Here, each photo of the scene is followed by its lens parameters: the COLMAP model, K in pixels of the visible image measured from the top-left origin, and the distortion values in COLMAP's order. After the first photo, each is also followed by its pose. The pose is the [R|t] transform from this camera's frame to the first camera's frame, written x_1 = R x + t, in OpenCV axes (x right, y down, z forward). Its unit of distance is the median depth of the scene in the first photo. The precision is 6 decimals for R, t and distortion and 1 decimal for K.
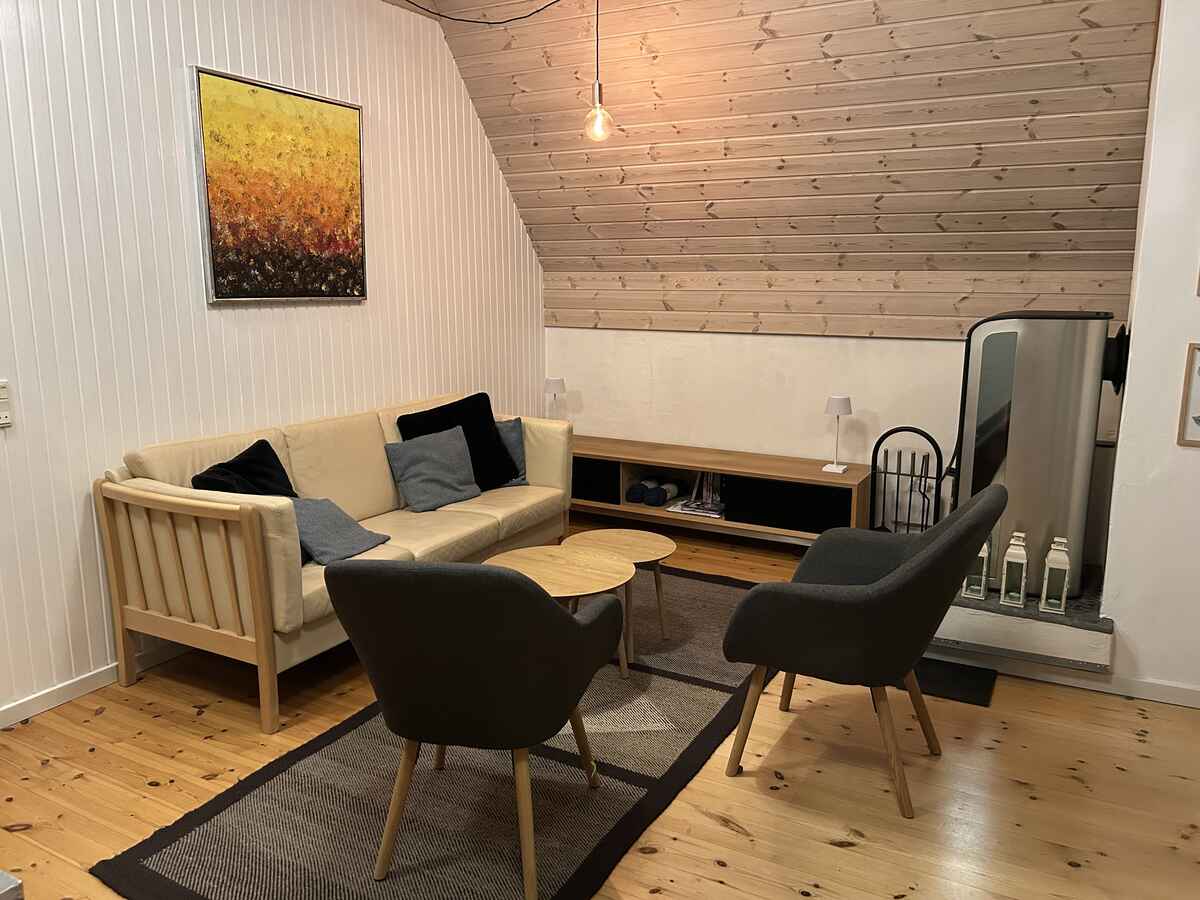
lens RADIAL K [[900.8, 0, 602.0], [0, 900.8, 444.3], [0, 0, 1]] dist [0.004472, -0.018223]
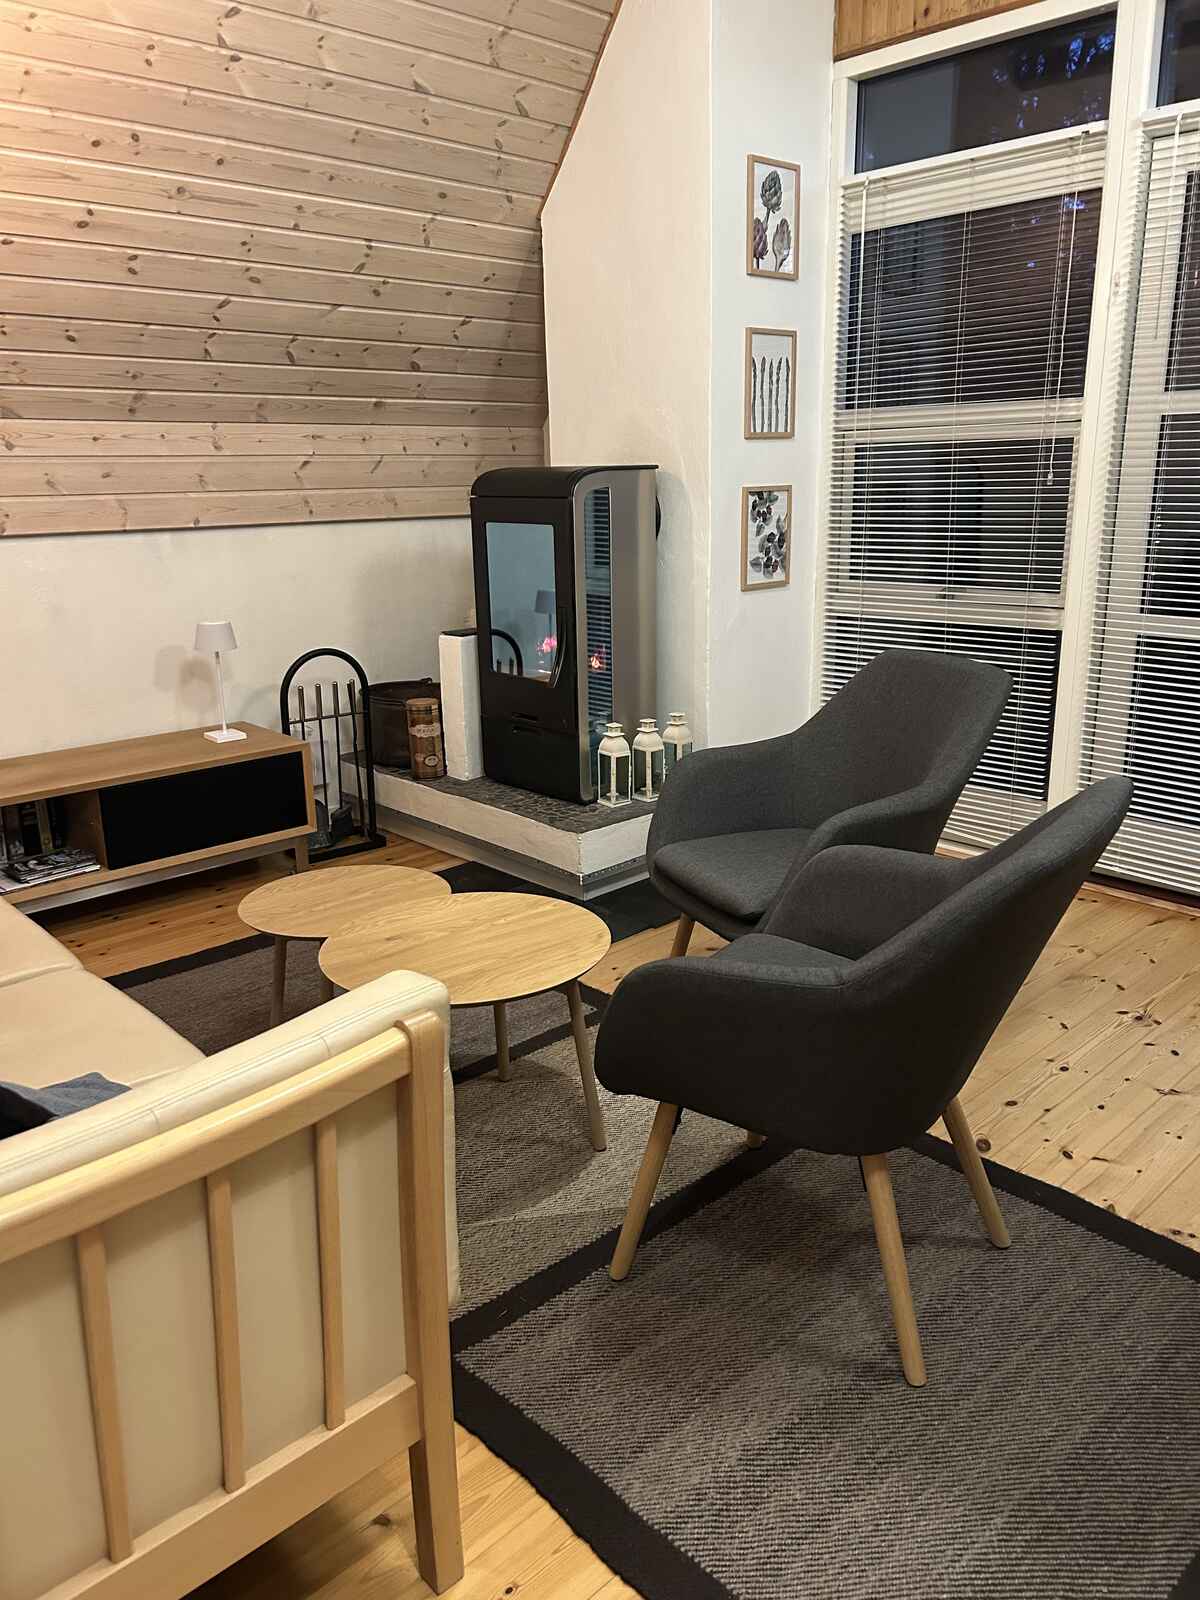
lens RADIAL K [[1201.0, 0, 600.9], [0, 1201.0, 807.0], [0, 0, 1]] dist [0.004472, -0.018223]
pose [[0.311953, -0.258823, 0.914164, -0.486578], [0.195080, 0.959128, 0.204984, -0.051436], [-0.929855, 0.114389, 0.349693, 0.493368]]
